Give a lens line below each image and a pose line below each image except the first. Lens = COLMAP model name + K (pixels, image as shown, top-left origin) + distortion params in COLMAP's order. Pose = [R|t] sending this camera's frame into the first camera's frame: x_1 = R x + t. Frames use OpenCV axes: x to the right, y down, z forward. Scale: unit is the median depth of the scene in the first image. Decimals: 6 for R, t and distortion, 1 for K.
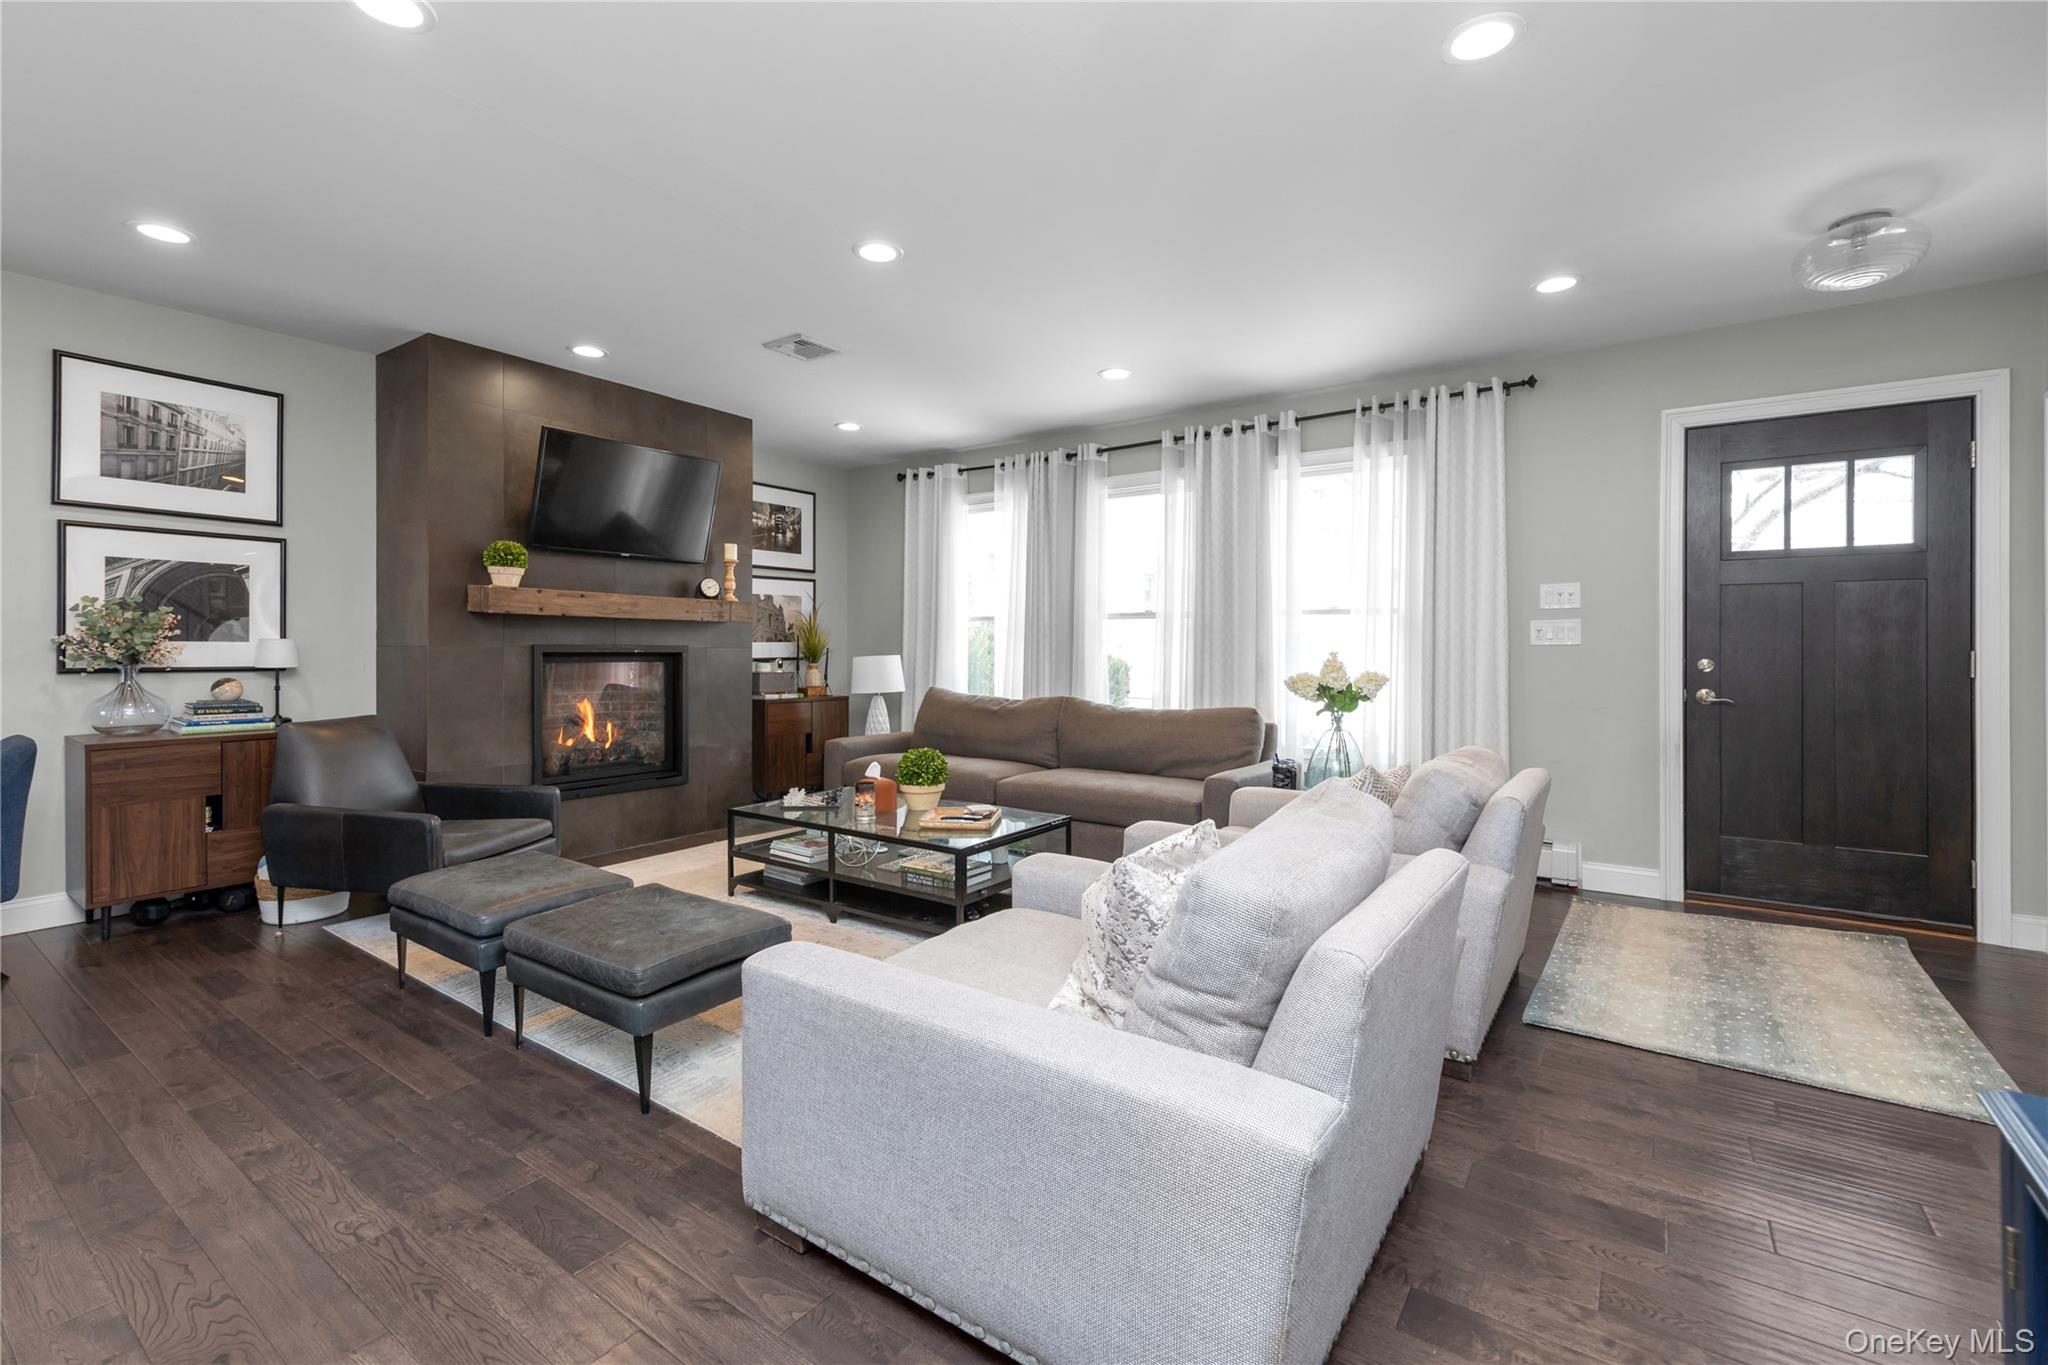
lens RADIAL K [[880.2, 0, 1022.9], [0, 880.2, 670.3], [0, 0, 1]] dist [-0.000064, 0.000147]
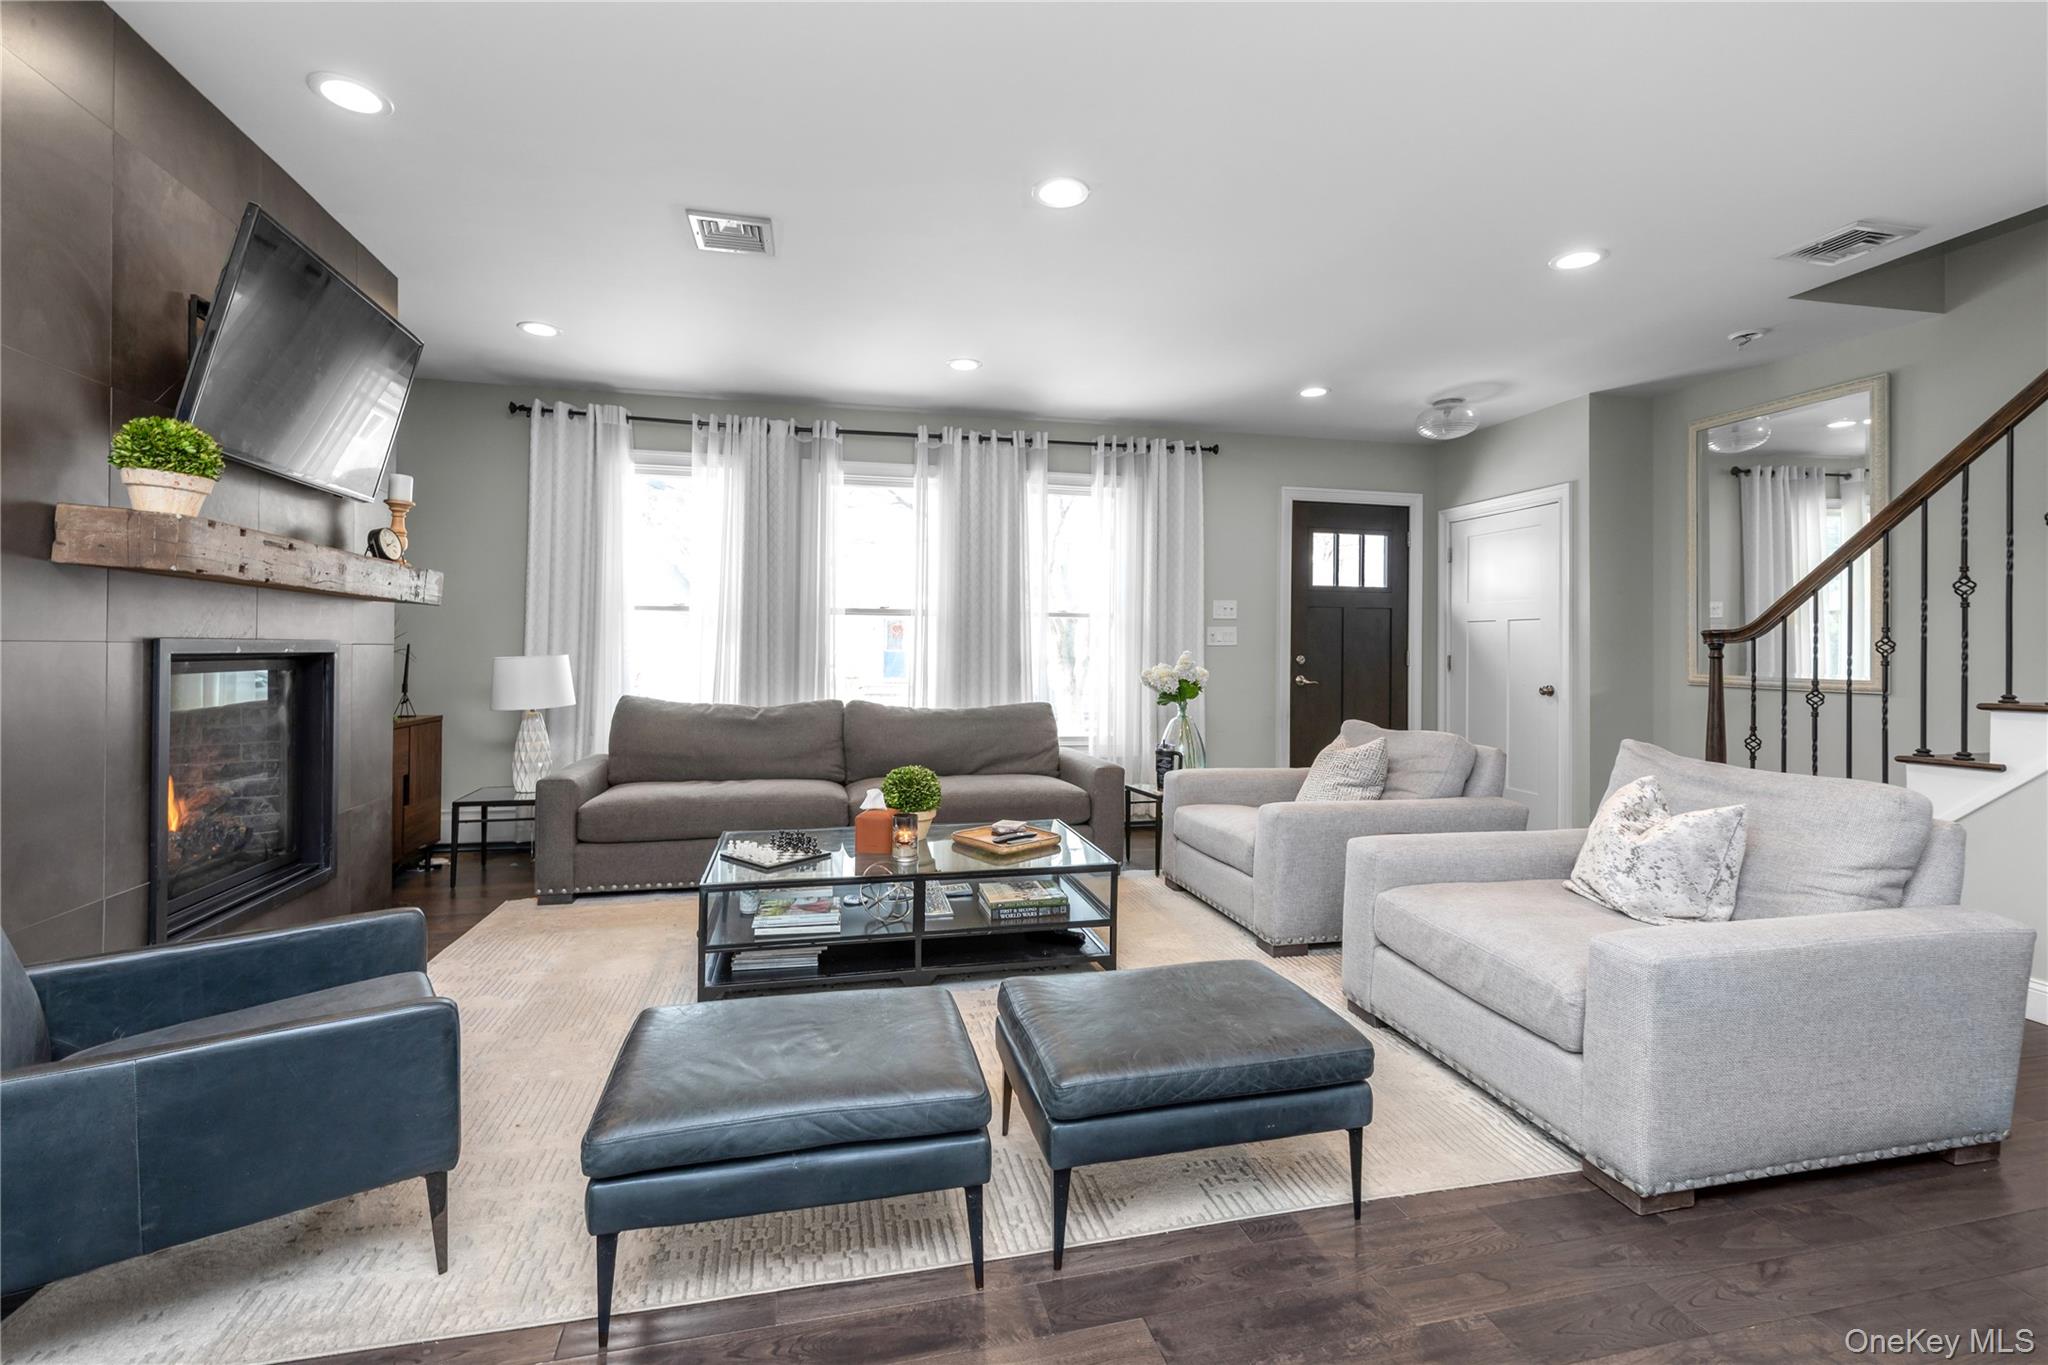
lens RADIAL K [[880.2, 0, 1025.0], [0, 880.2, 639.3], [0, 0, 1]] dist [-0.000064, 0.000147]
pose [[0.662392, 0.013065, 0.749043, -0.556872], [0.018307, 0.999267, -0.033618, 0.001206], [-0.748934, 0.035981, 0.661667, 0.307283]]
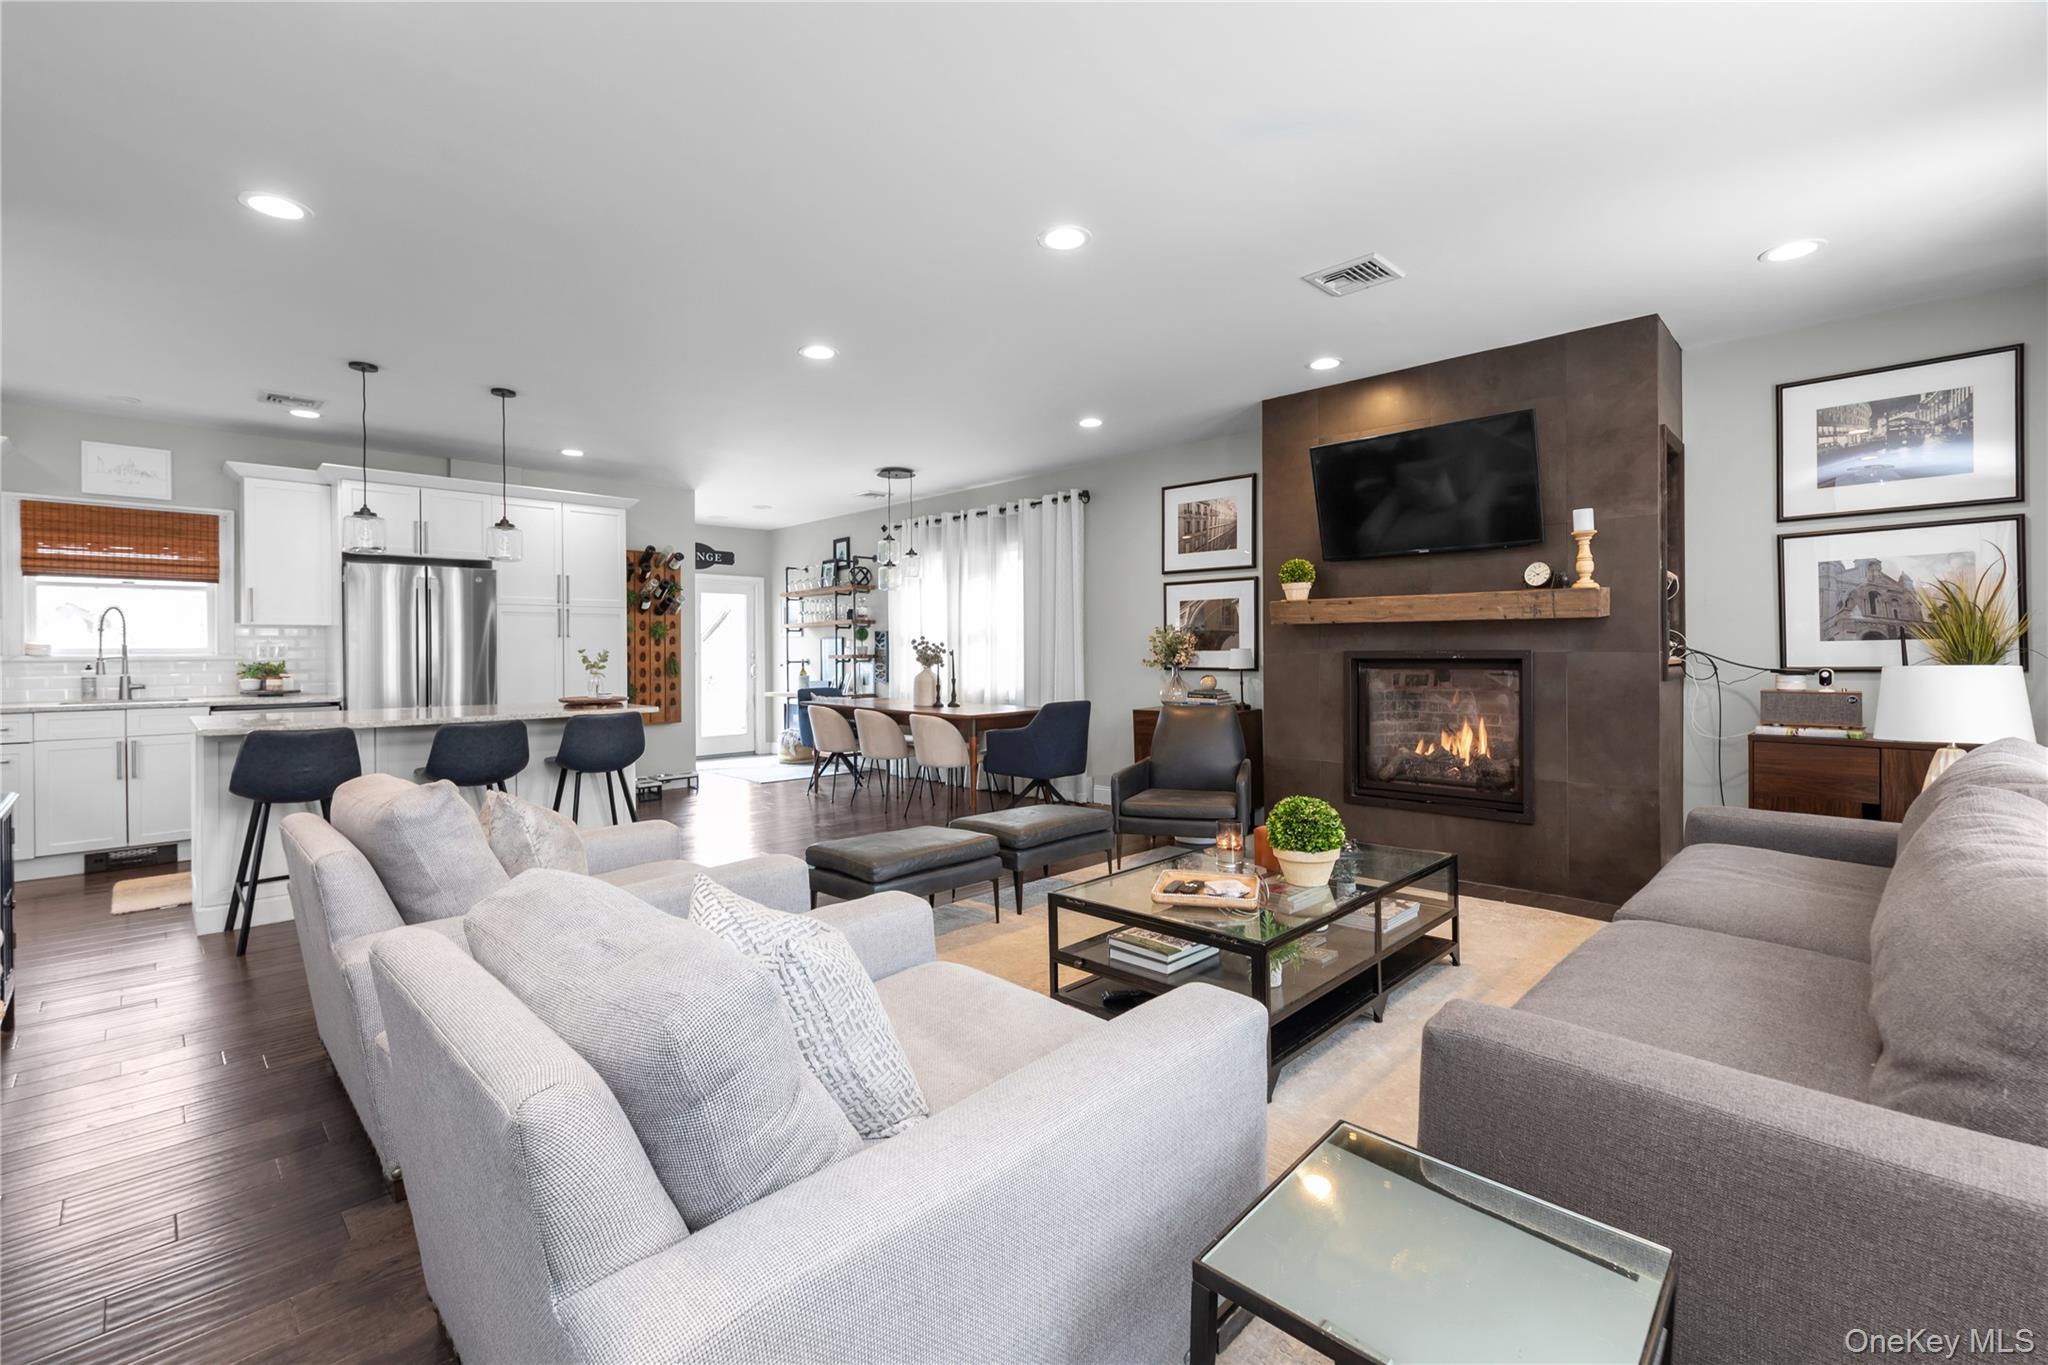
lens RADIAL K [[880.2, 0, 1018.0], [0, 880.2, 671.5], [0, 0, 1]] dist [-0.000064, 0.000147]
pose [[-0.170604, 0.020054, -0.985136, 0.521941], [-0.017886, 0.999565, 0.023445, -0.020904], [0.985177, 0.021620, -0.170171, 0.747531]]
